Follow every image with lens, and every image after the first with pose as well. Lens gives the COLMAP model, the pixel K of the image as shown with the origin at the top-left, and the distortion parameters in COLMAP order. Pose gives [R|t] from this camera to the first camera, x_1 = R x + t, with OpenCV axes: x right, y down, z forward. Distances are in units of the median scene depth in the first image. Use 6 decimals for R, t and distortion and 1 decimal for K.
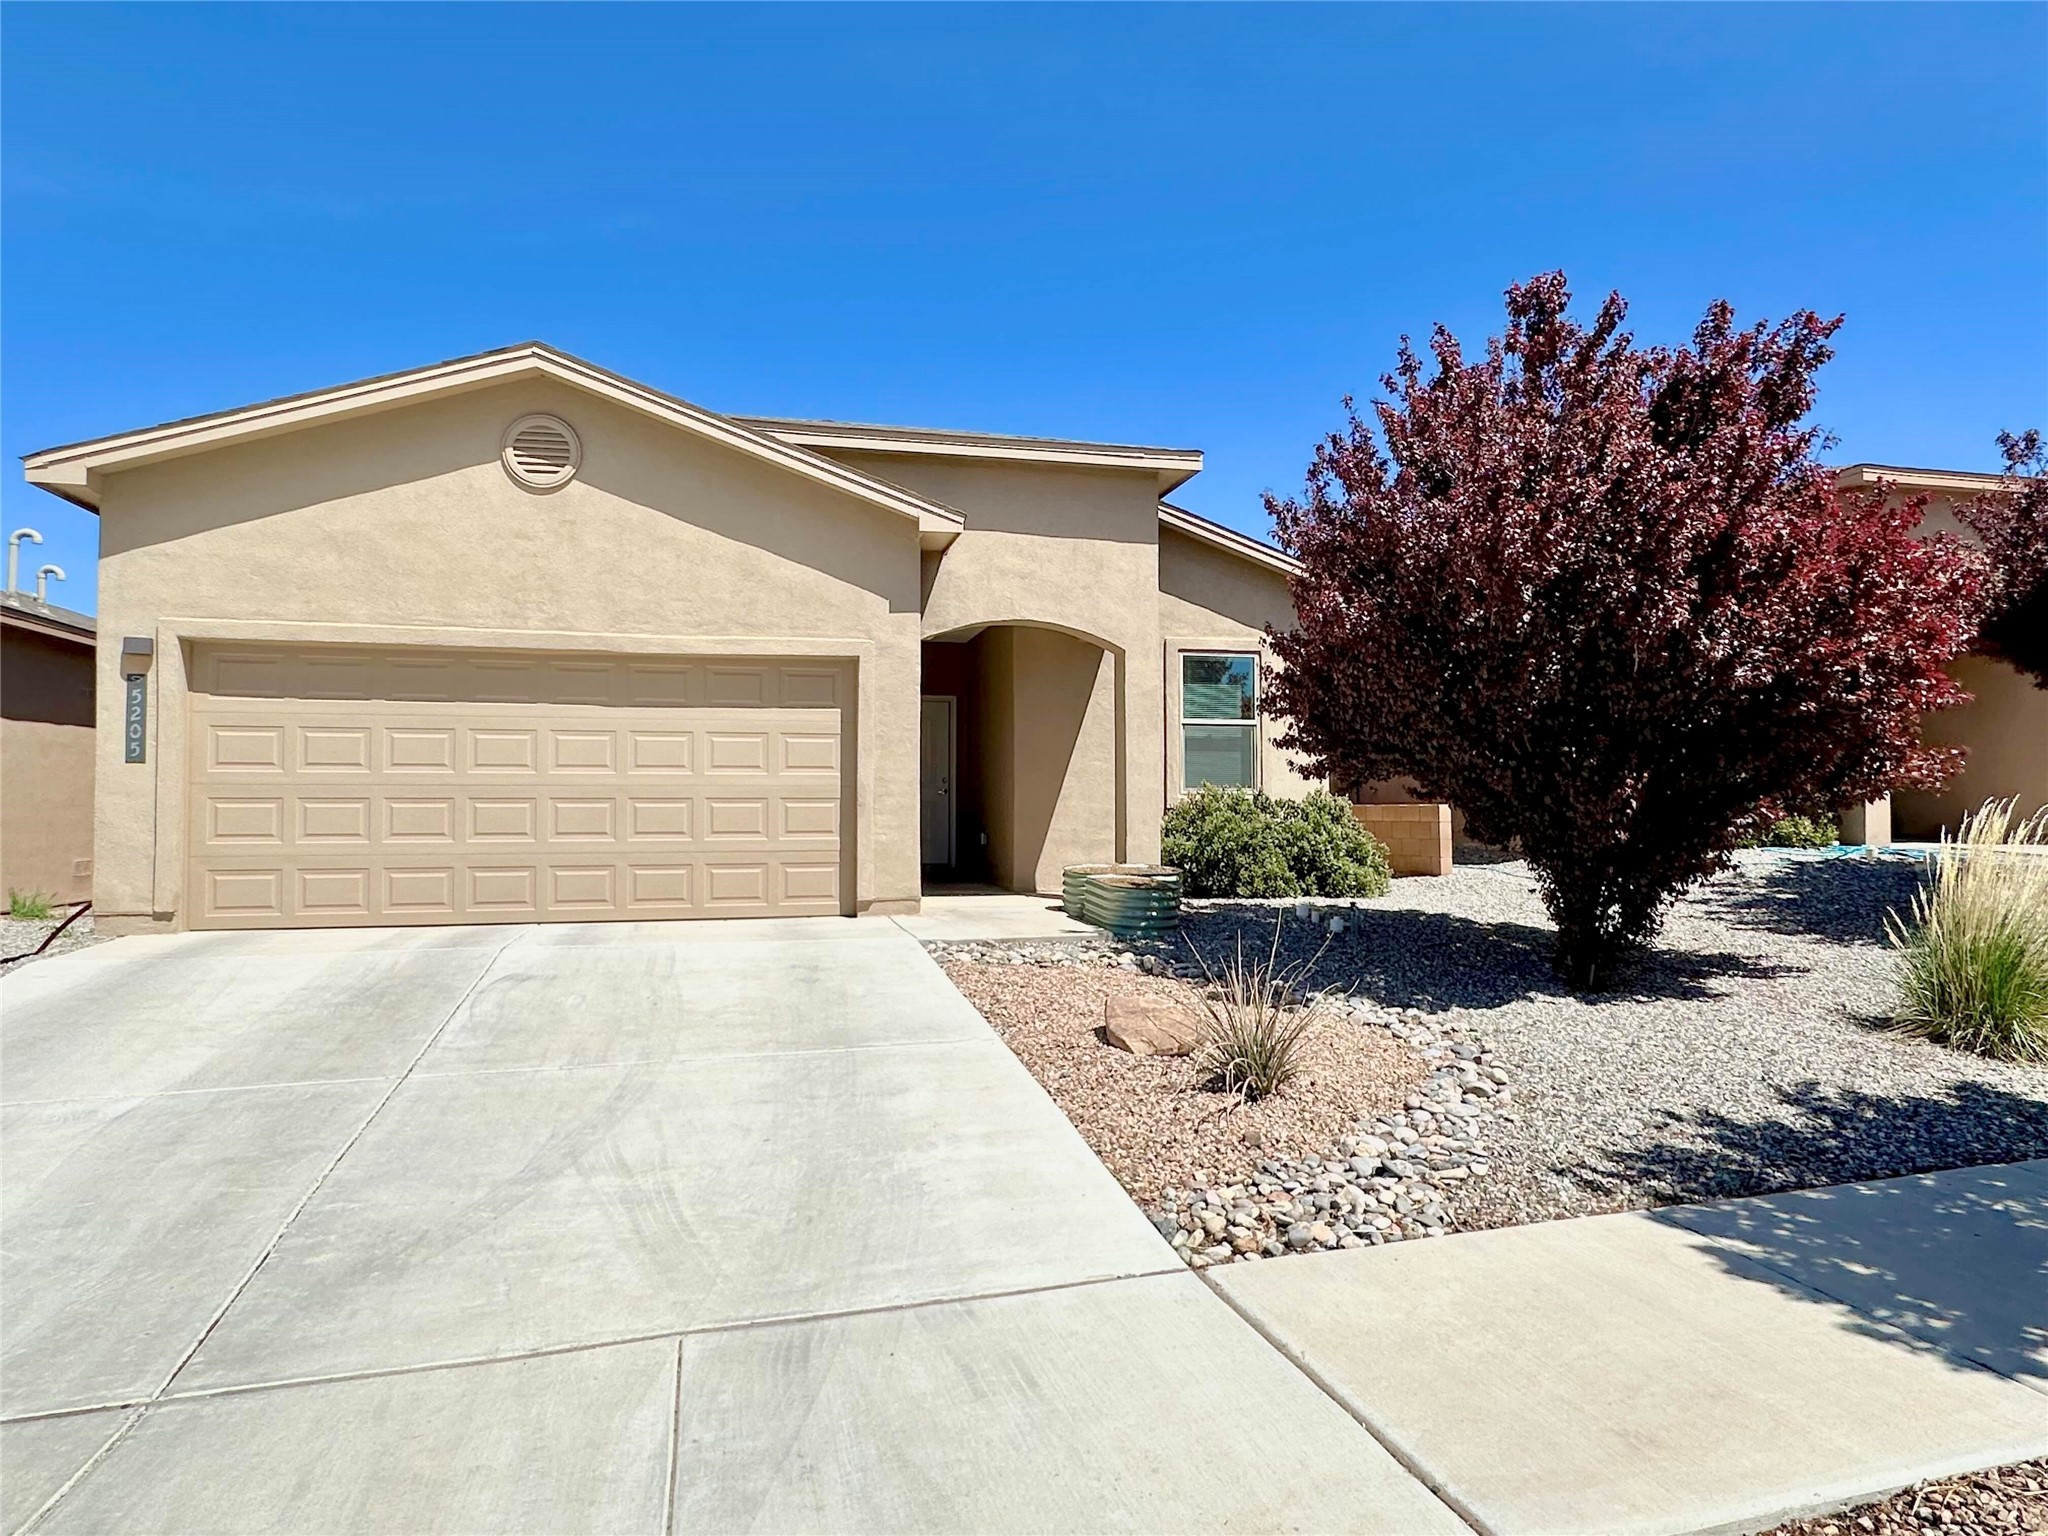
lens RADIAL K [[1187.1, 0, 1024.0], [0, 1187.1, 768.0], [0, 0, 1]] dist [-0.004151, 0.001477]
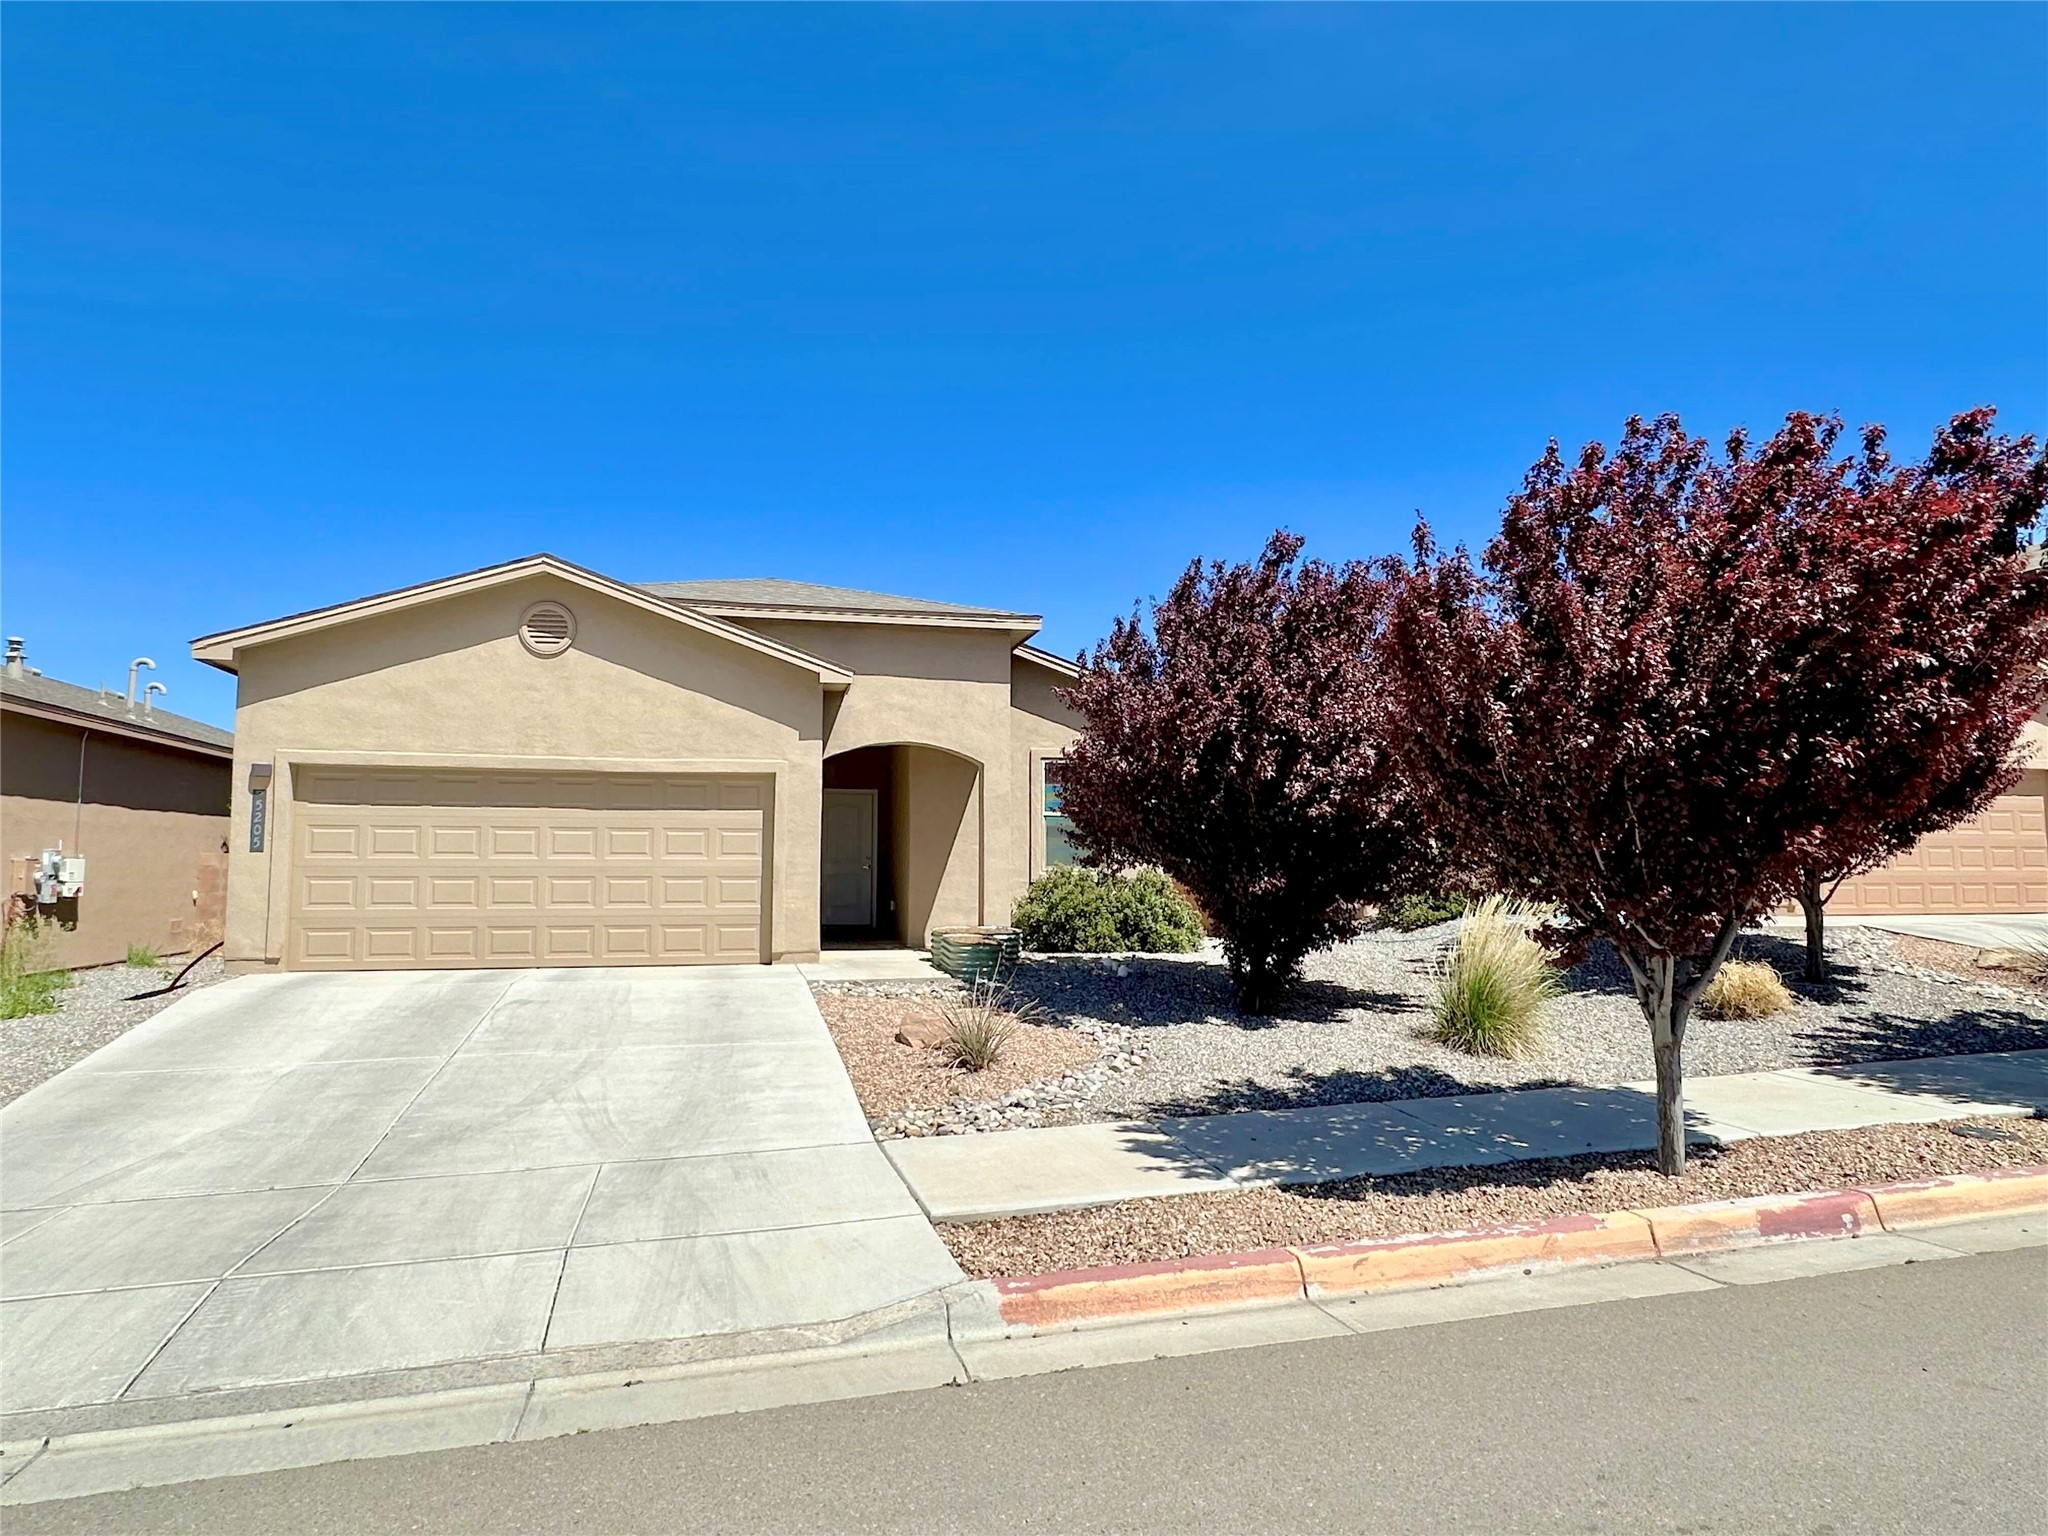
lens RADIAL K [[1187.1, 0, 1024.0], [0, 1187.1, 768.0], [0, 0, 1]] dist [-0.004151, 0.001477]
pose [[0.999987, 0.002680, -0.004383, 0.175059], [-0.002901, 0.998685, -0.051186, -0.034714], [0.004240, 0.051198, 0.998680, -0.418112]]
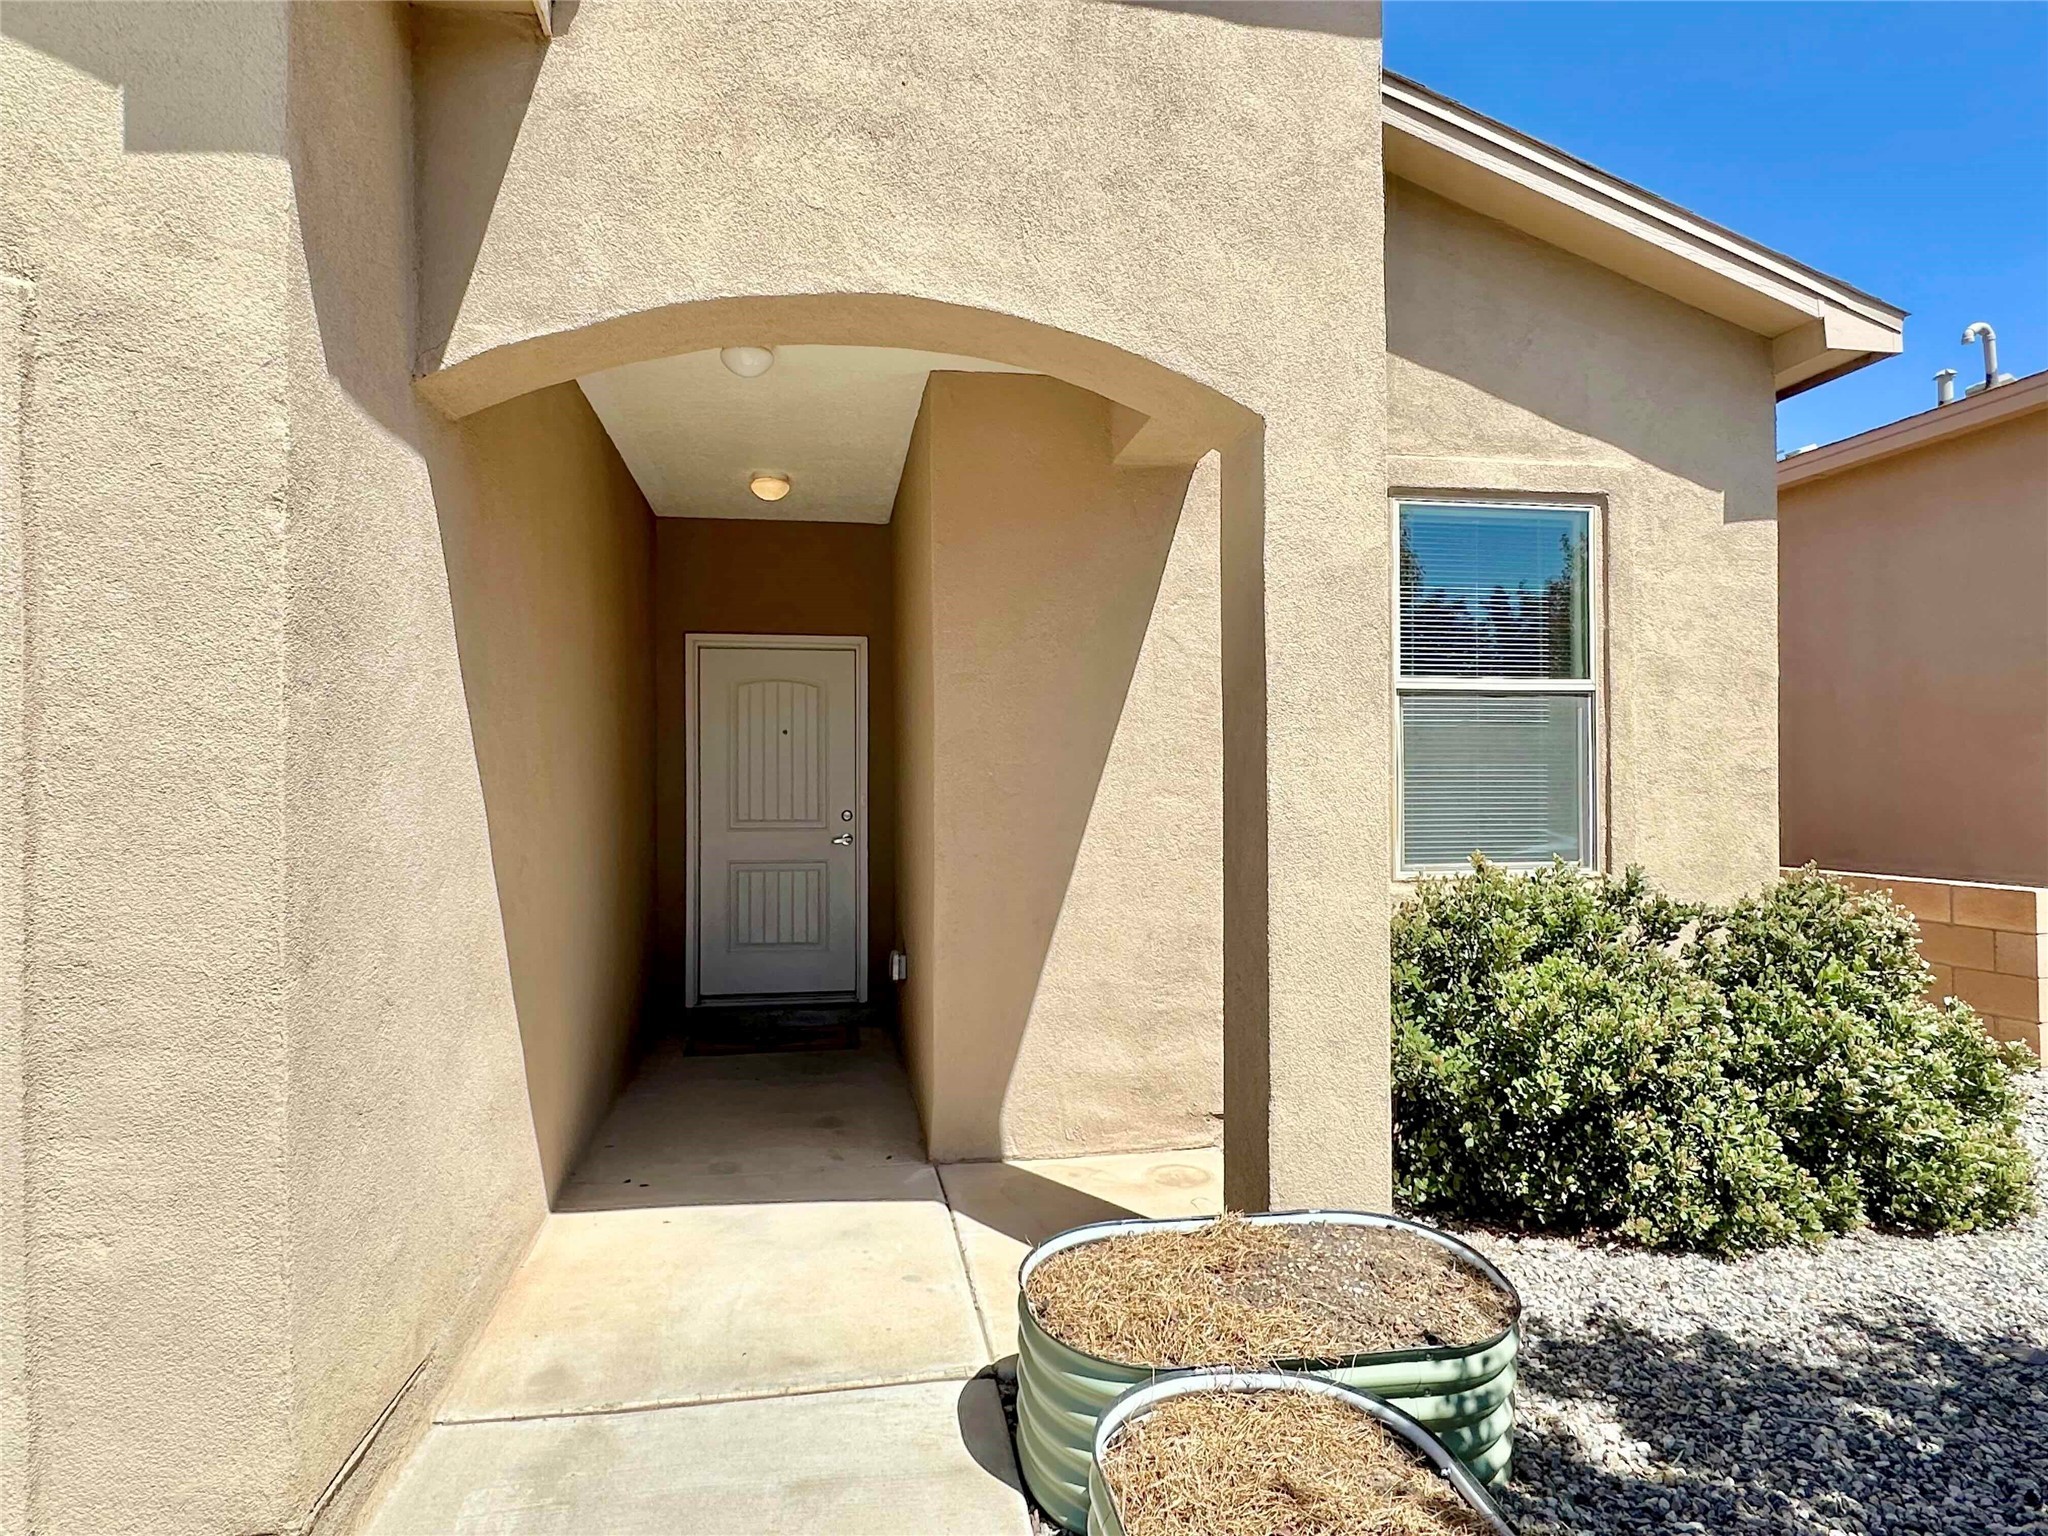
lens RADIAL K [[1187.1, 0, 1024.0], [0, 1187.1, 768.0], [0, 0, 1]] dist [-0.004151, 0.001477]
pose [[0.997824, -0.003127, -0.065864, 0.061673], [0.004607, 0.999740, 0.022331, -0.032863], [0.065777, -0.022586, 0.997579, 0.931399]]
